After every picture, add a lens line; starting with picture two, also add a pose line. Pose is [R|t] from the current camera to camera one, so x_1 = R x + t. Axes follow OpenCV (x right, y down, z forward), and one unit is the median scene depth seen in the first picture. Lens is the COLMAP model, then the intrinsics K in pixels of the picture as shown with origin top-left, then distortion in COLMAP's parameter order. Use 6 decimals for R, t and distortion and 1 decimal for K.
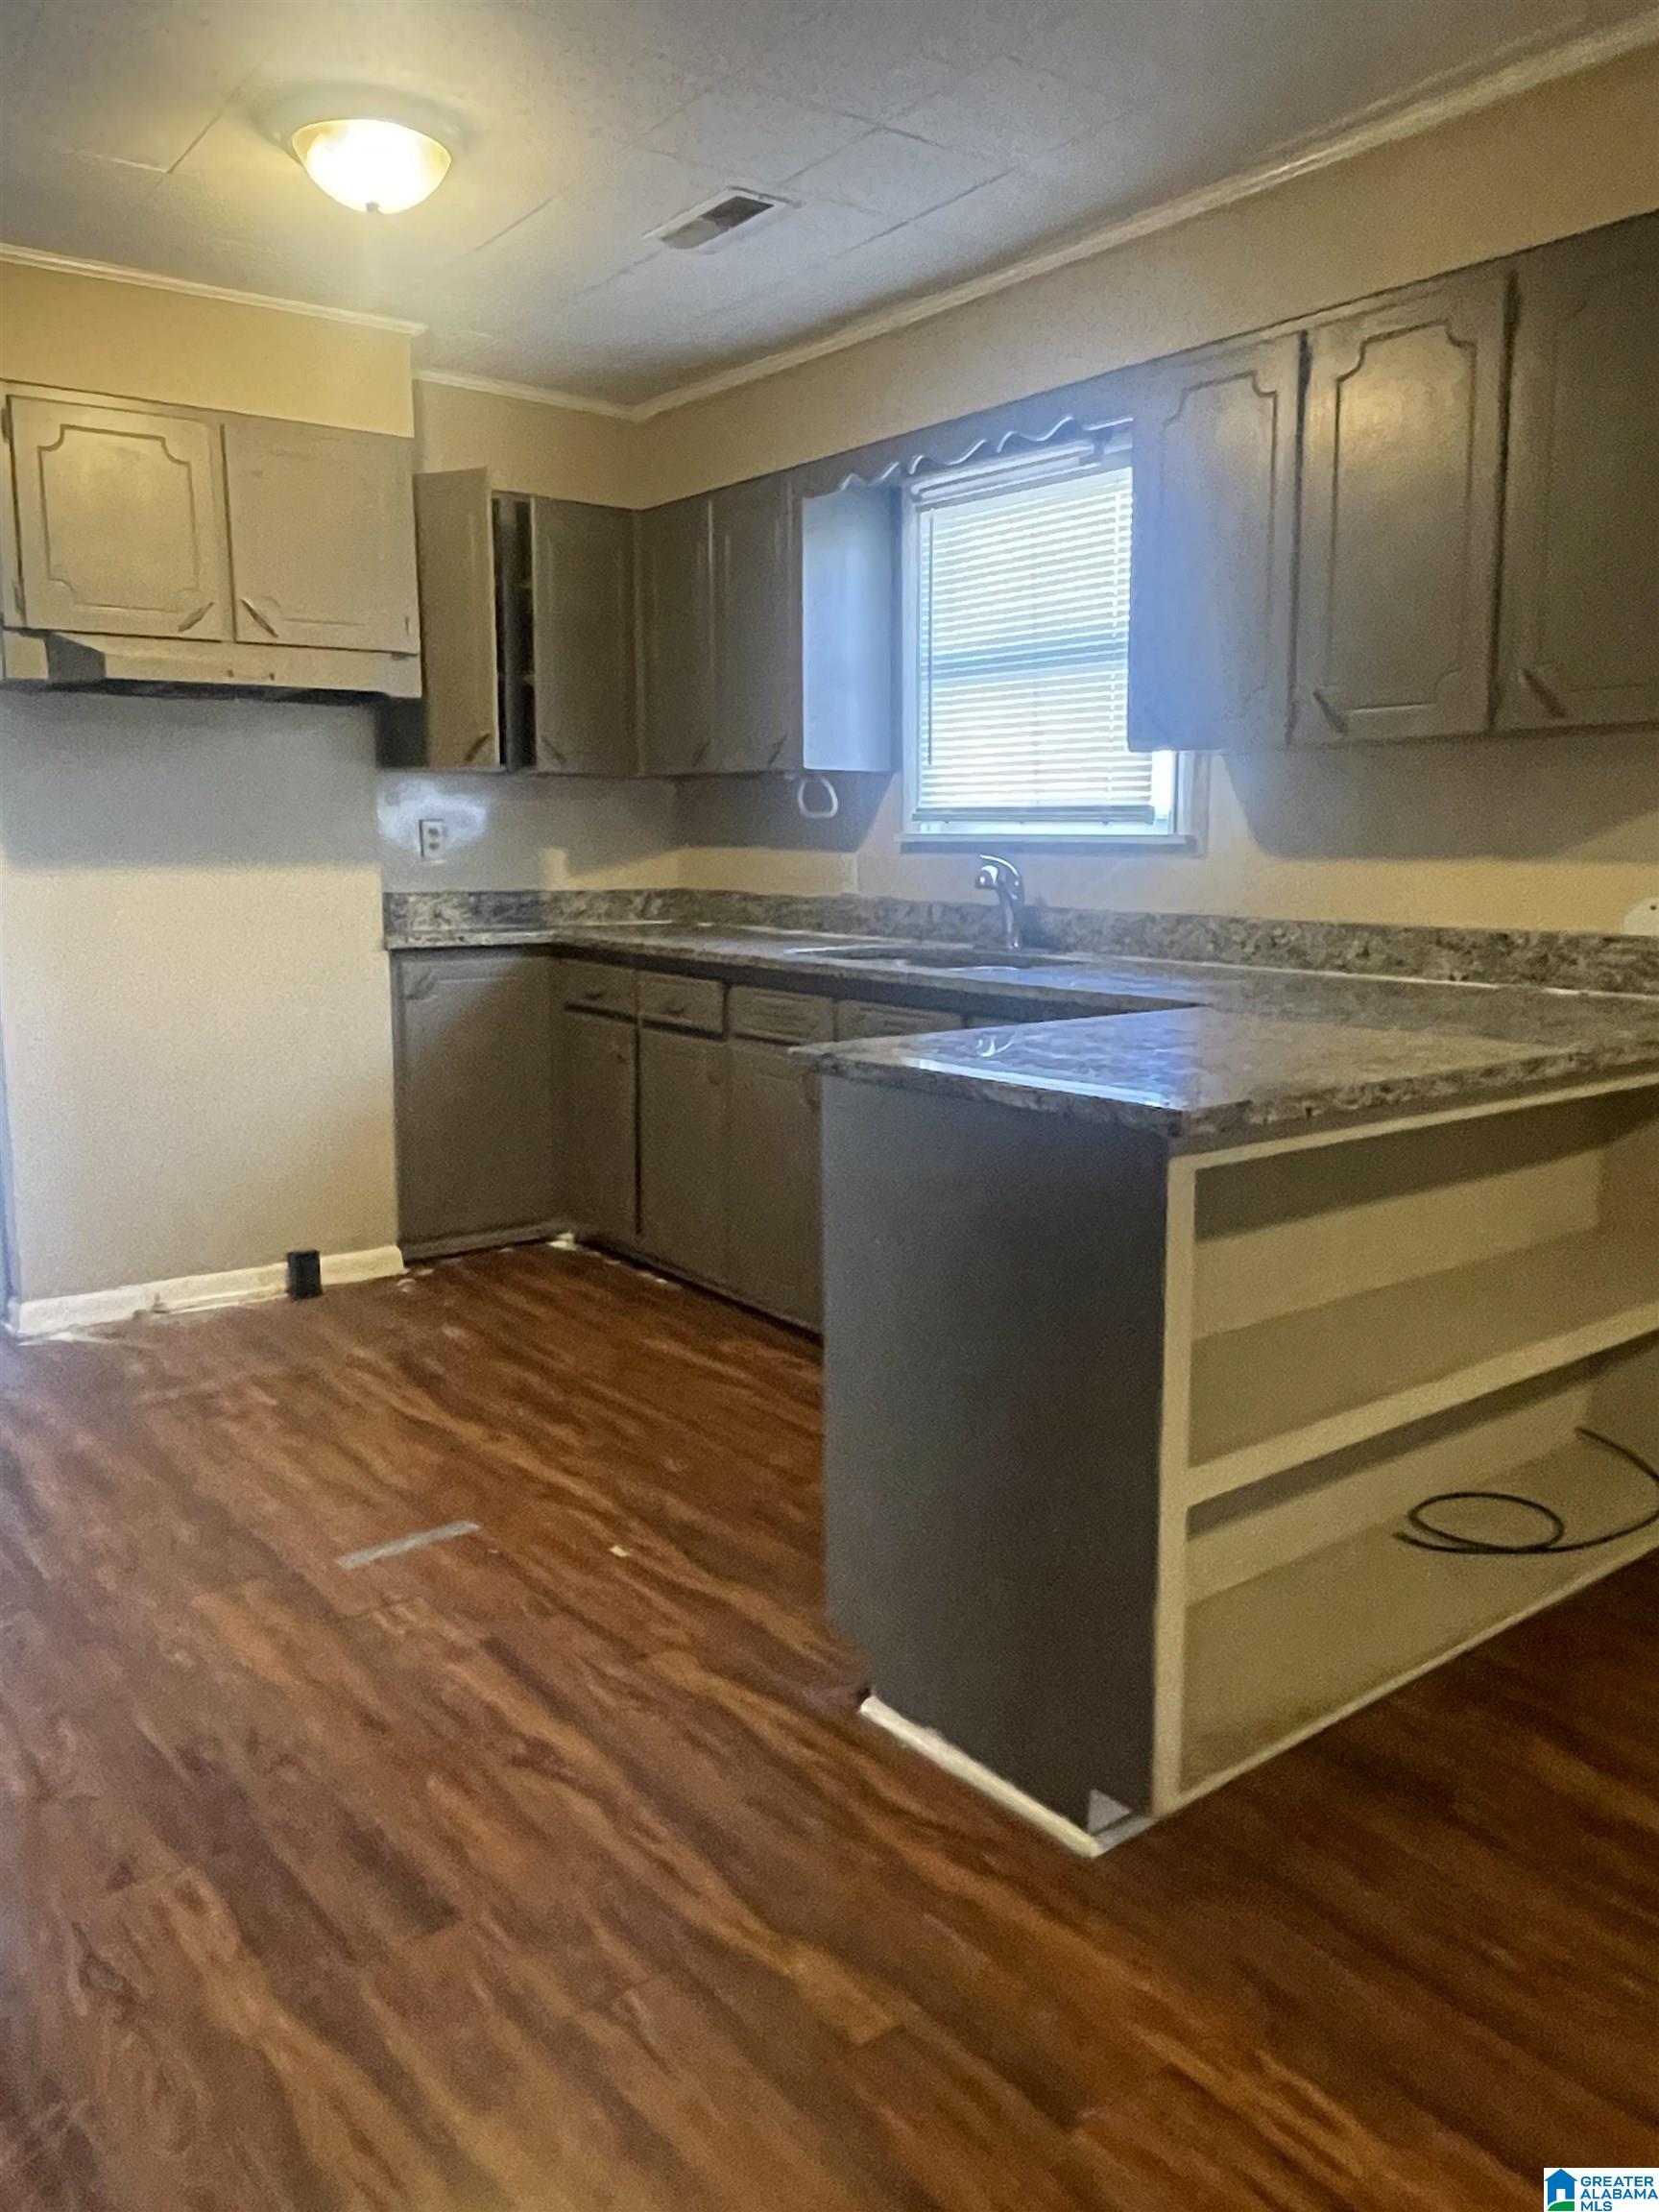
lens RADIAL K [[1645.2, 0, 852.5], [0, 1645.2, 1104.1], [0, 0, 1]] dist [0.003125, -0.053264]
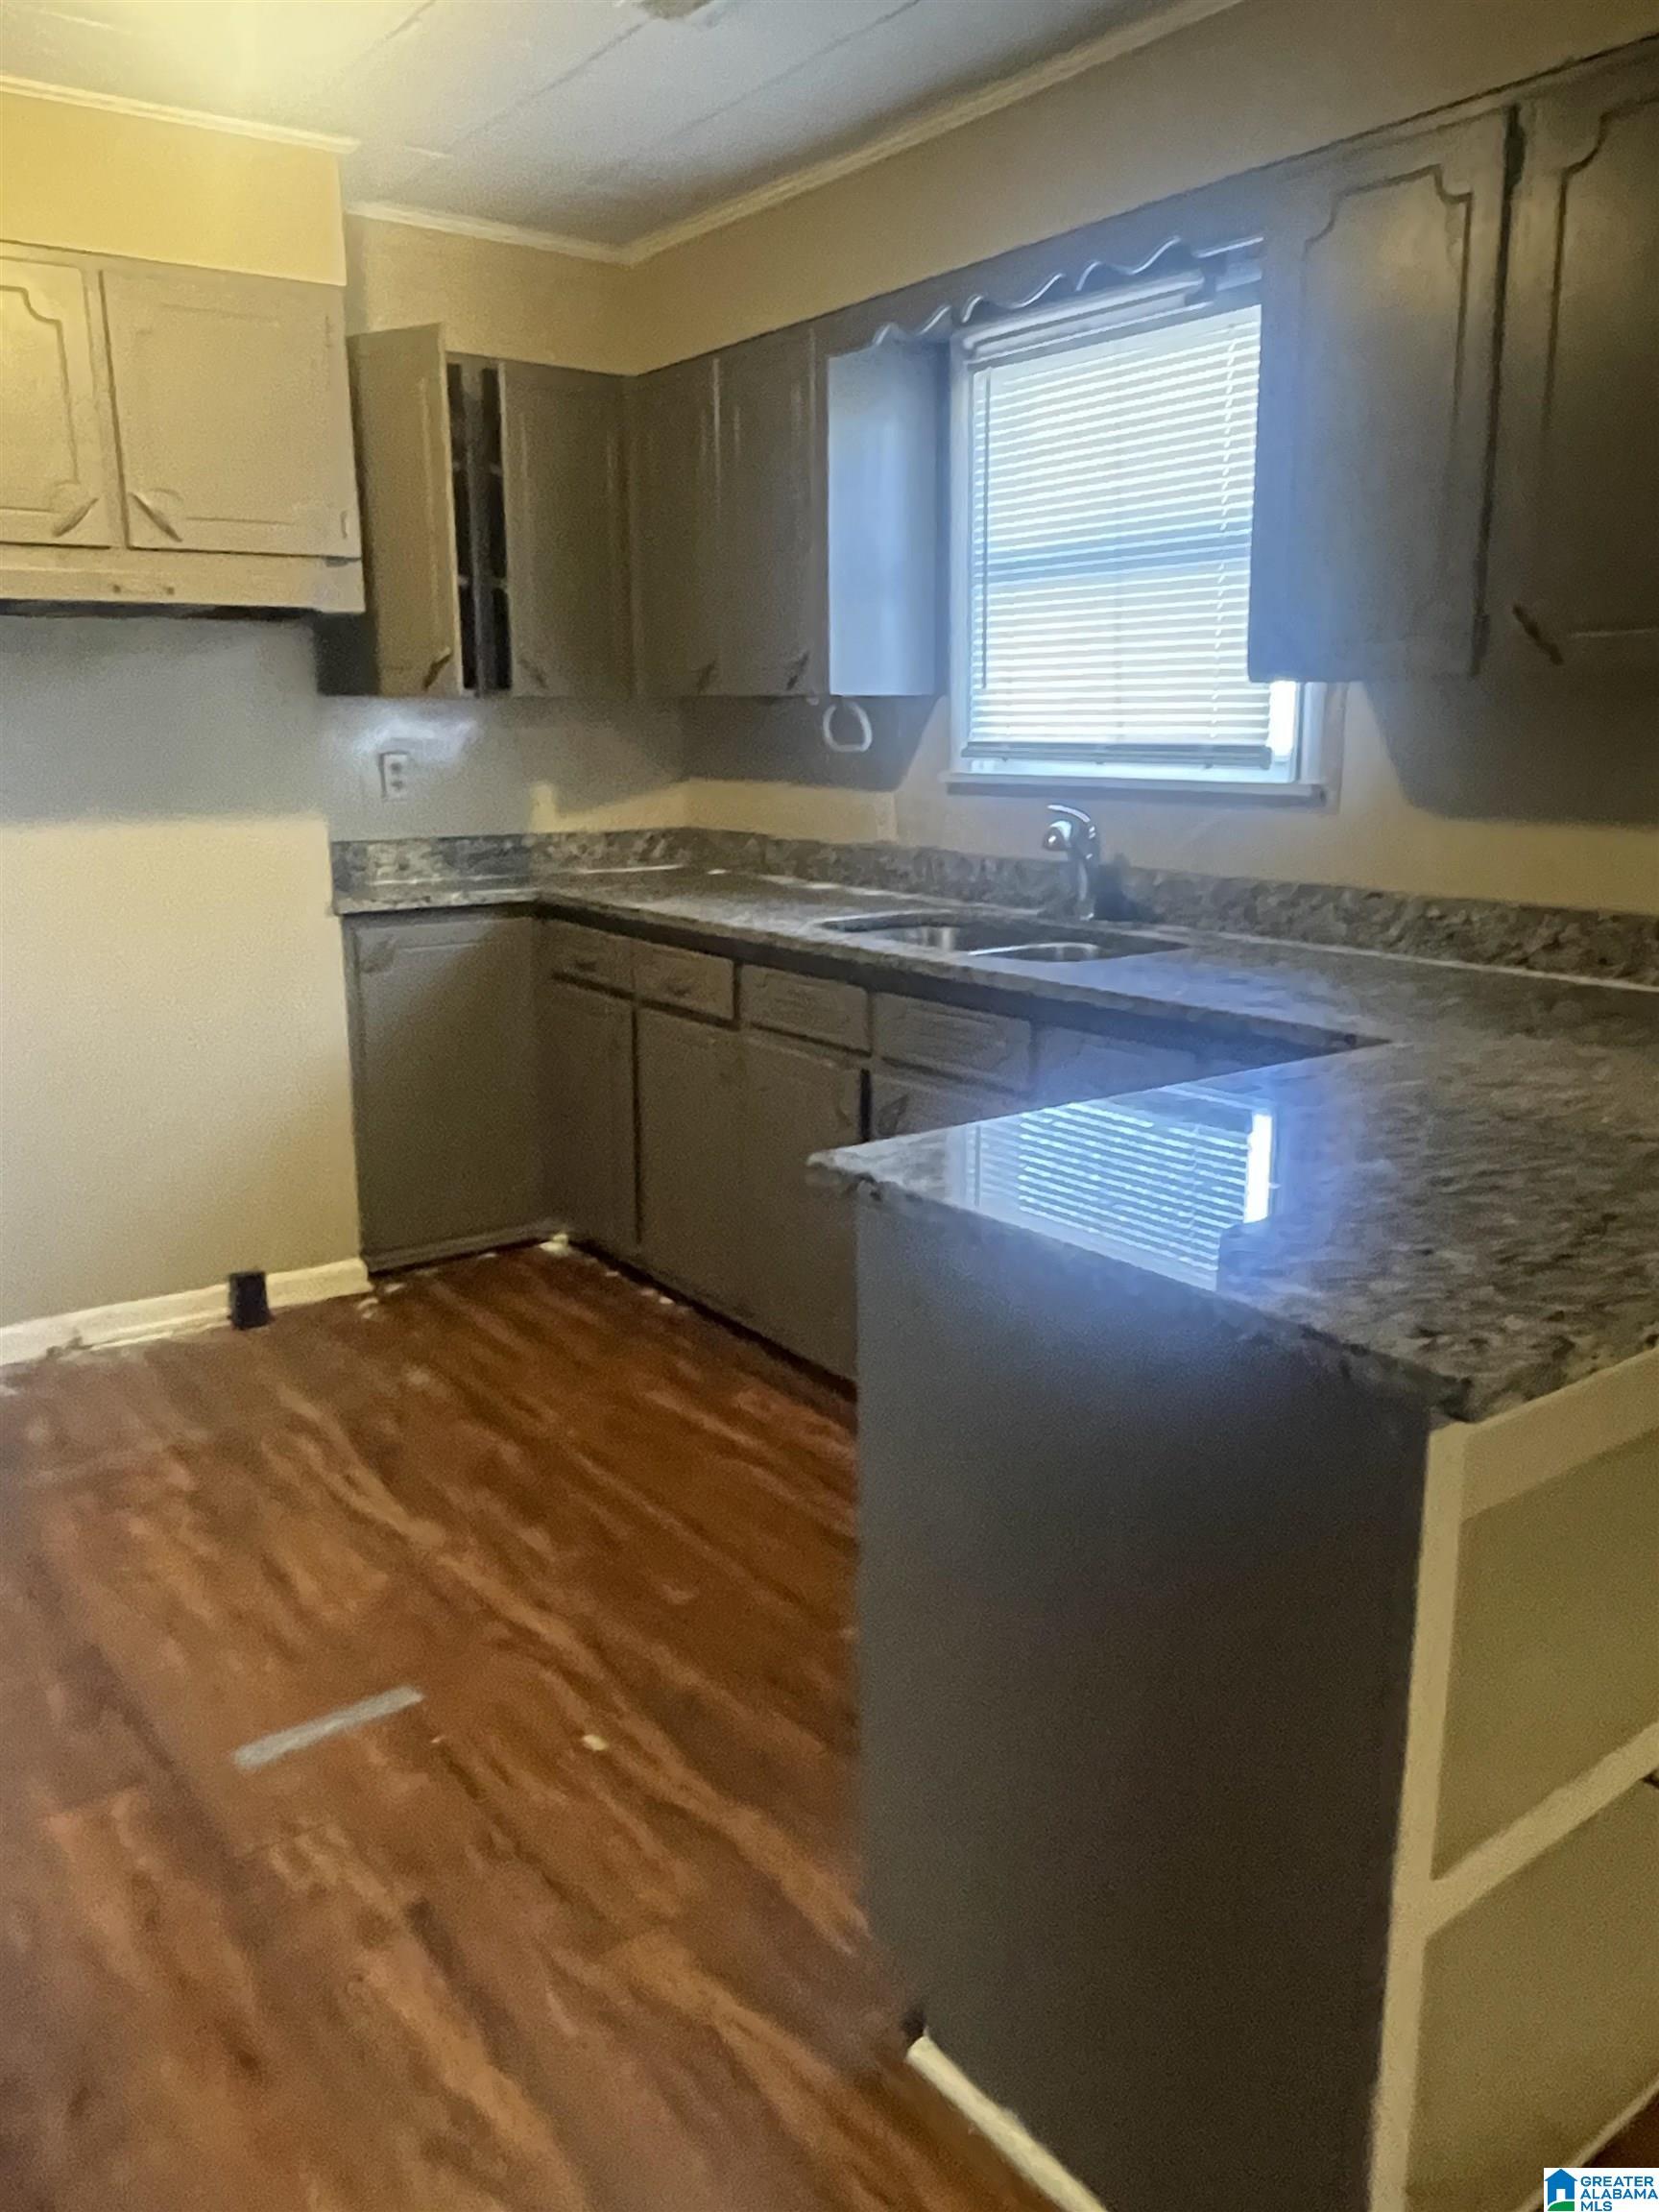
lens RADIAL K [[1640.8, 0, 829.5], [0, 1640.8, 1106.0], [0, 0, 1]] dist [0.009529, -0.052196]
pose [[0.999530, -0.000635, -0.030662, -0.005501], [0.002727, 0.997666, 0.068223, -0.059158], [0.030547, -0.068275, 0.997199, 0.180908]]
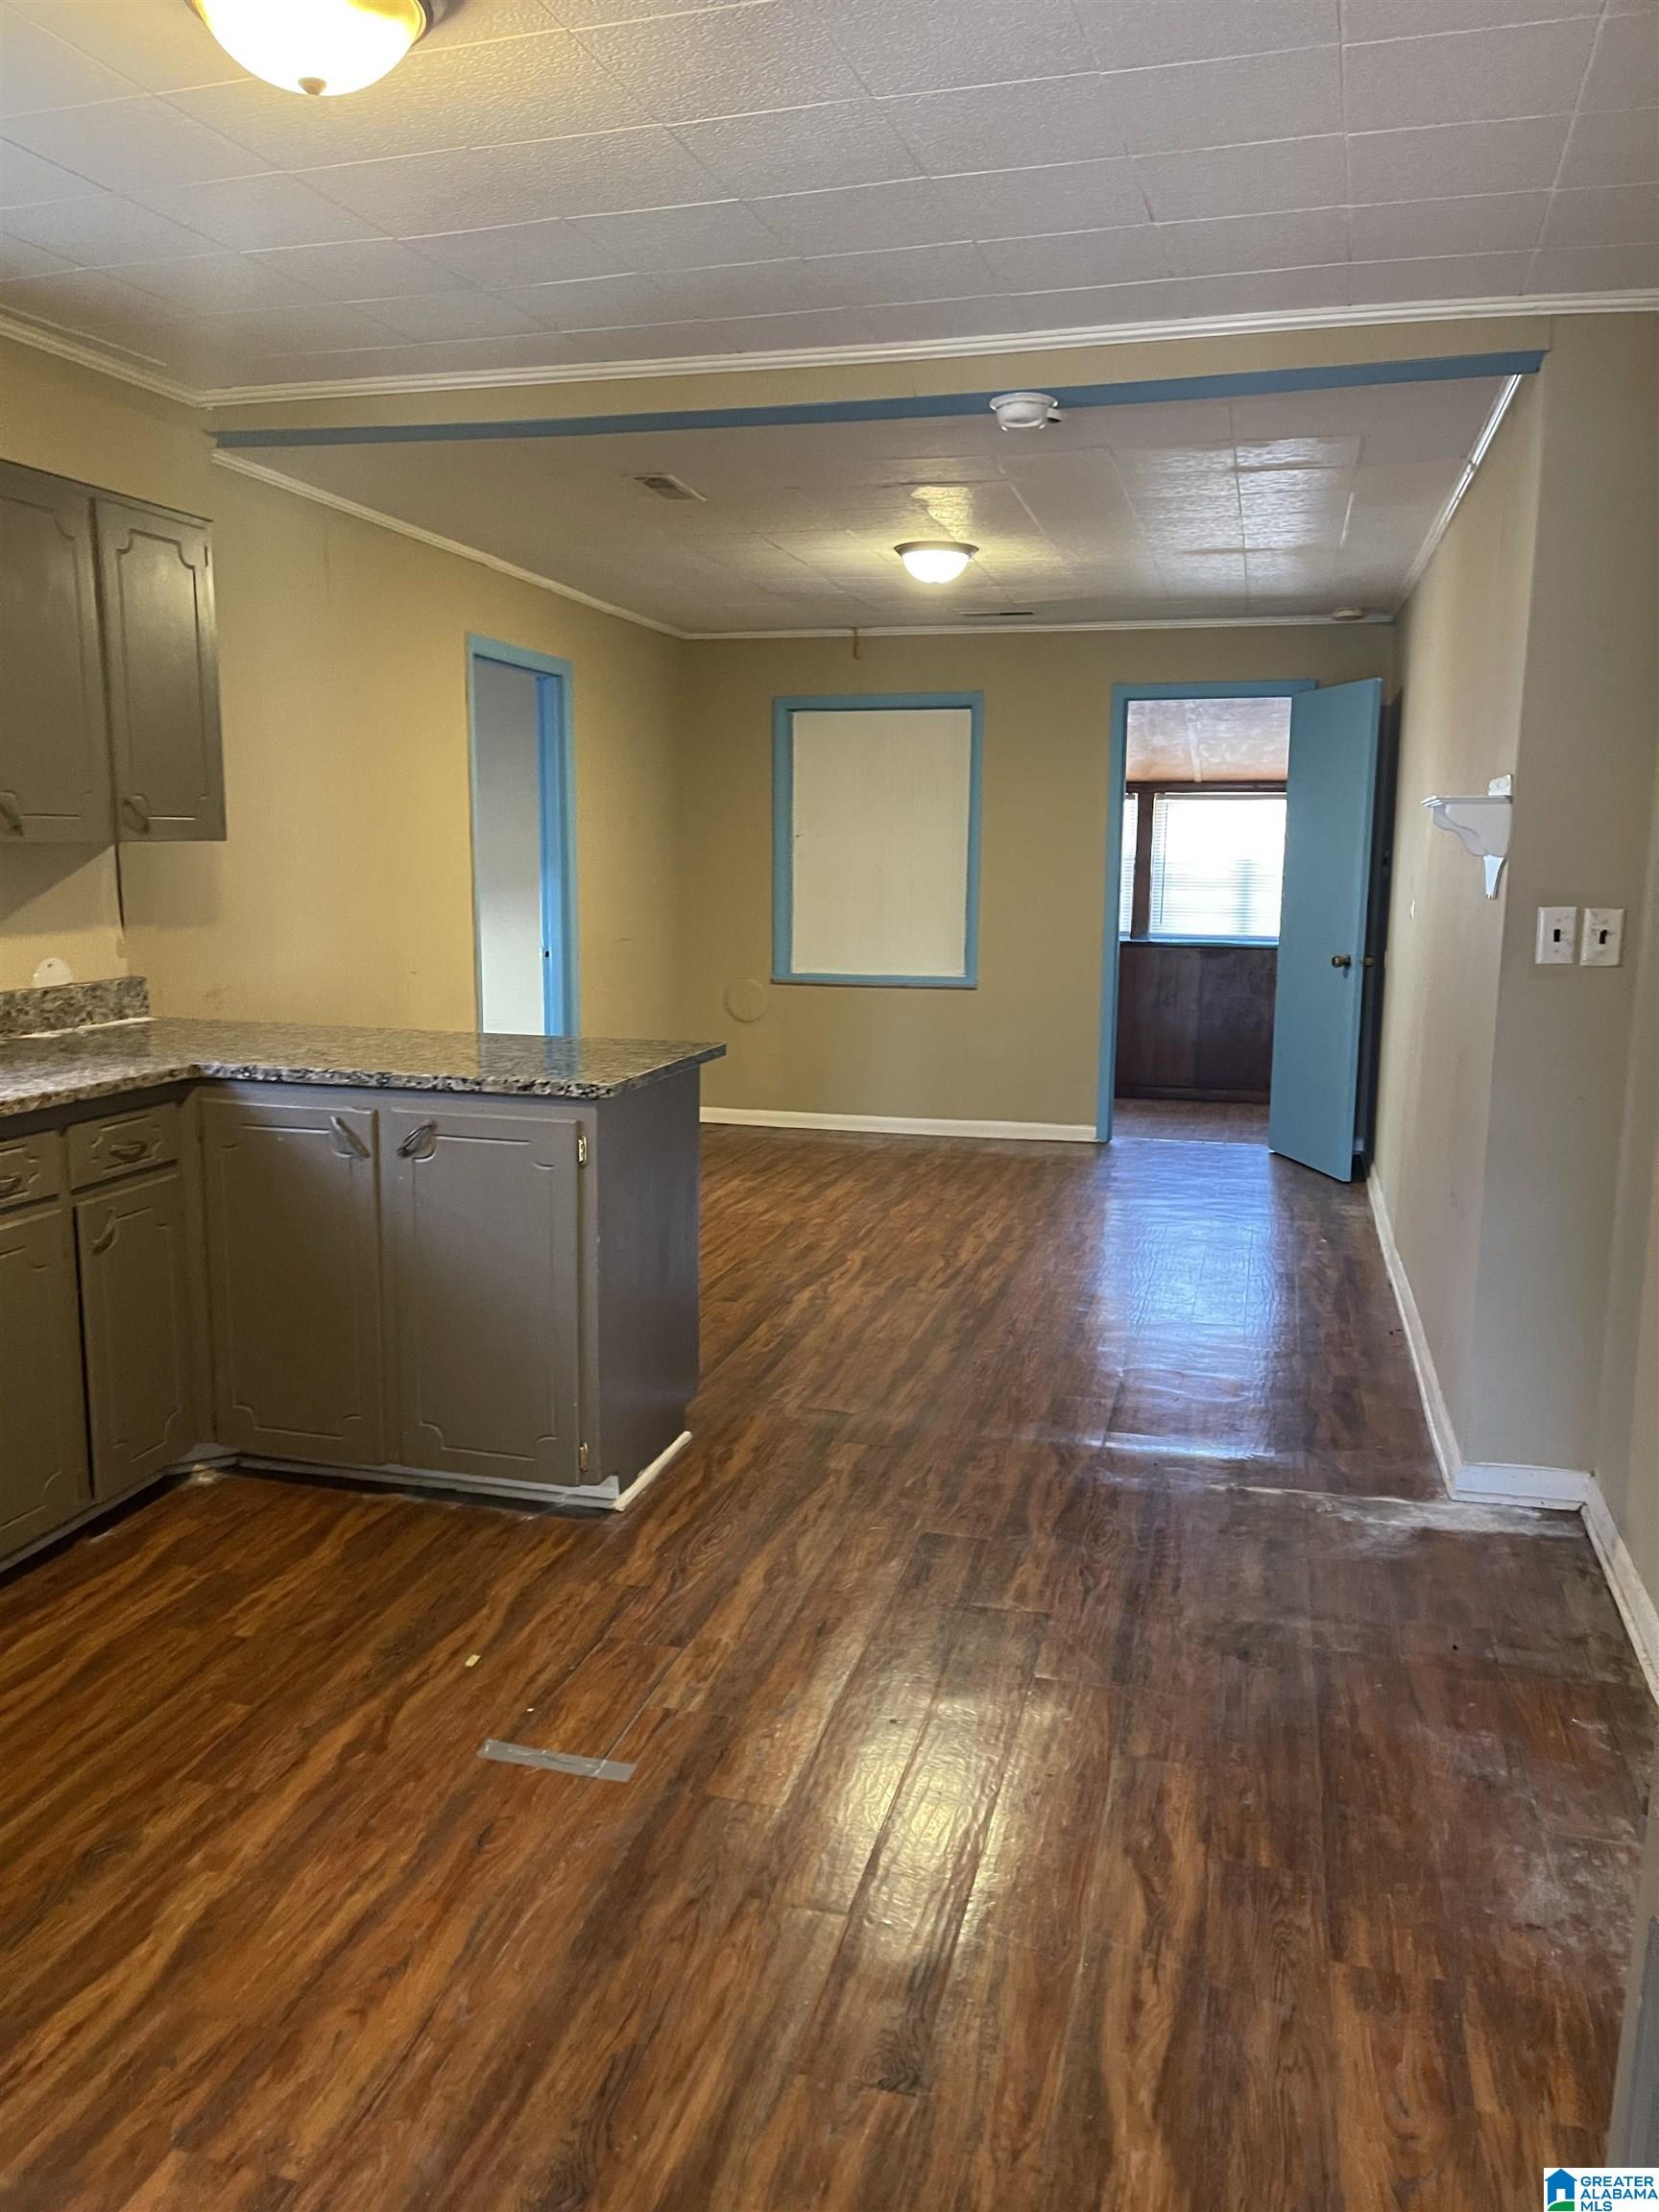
lens RADIAL K [[1603.2, 0, 832.4], [0, 1603.2, 1169.9], [0, 0, 1]] dist [-0.062444, 0.000833]
pose [[-0.595329, -0.167225, 0.785888, -0.716014], [0.116435, 0.949822, 0.290311, -0.195864], [-0.795001, 0.264335, -0.545986, 0.924679]]
